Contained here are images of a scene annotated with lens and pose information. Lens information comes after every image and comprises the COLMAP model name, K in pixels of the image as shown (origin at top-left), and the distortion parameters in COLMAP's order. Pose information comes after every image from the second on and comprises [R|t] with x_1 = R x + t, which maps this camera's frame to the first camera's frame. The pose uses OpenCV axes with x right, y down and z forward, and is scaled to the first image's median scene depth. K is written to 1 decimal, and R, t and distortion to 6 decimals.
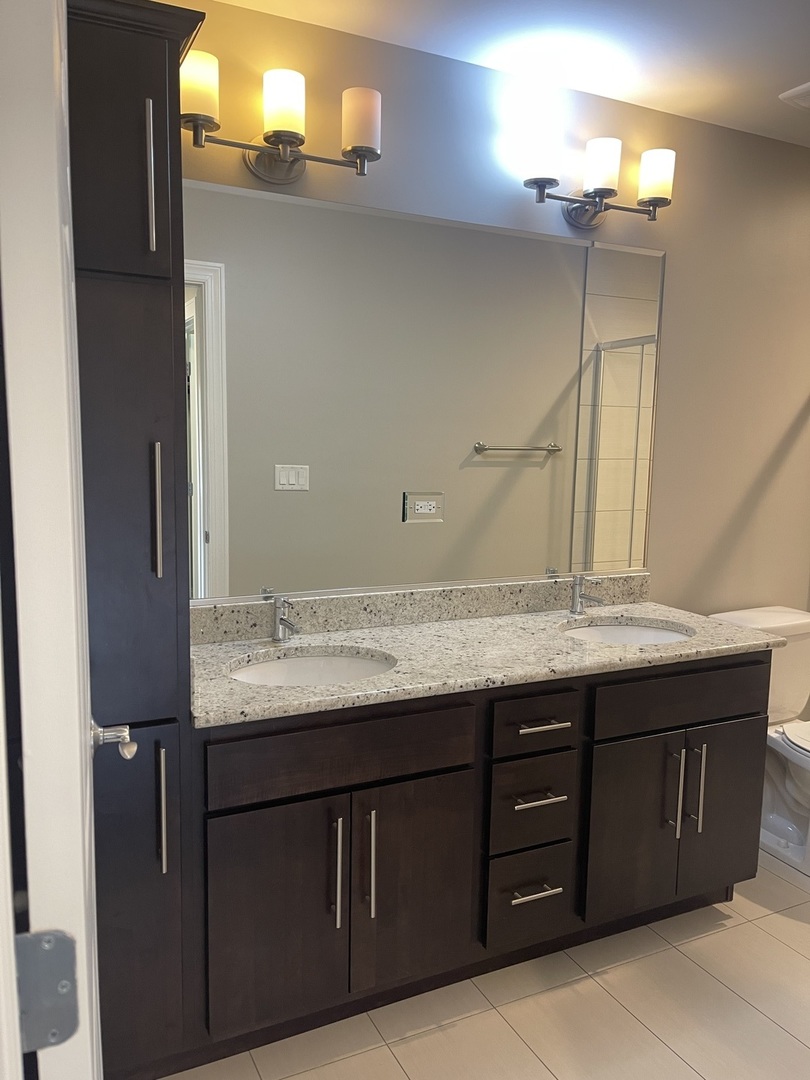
lens RADIAL K [[837.1, 0, 403.7], [0, 837.1, 542.6], [0, 0, 1]] dist [0.044970, -0.053733]
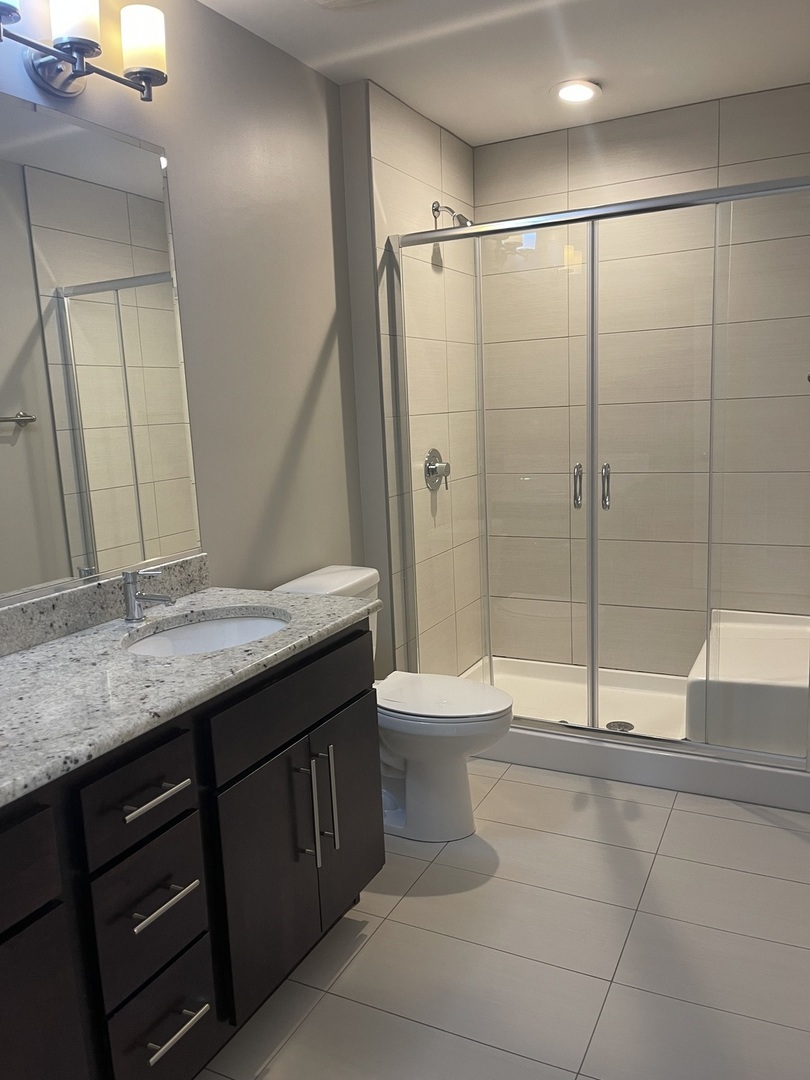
lens RADIAL K [[837.1, 0, 410.6], [0, 837.1, 542.8], [0, 0, 1]] dist [0.044970, -0.053733]
pose [[0.795065, -0.155181, 0.586336, -0.030374], [0.139117, 0.987601, 0.072740, -0.005662], [-0.590354, 0.023736, 0.806796, 0.252930]]
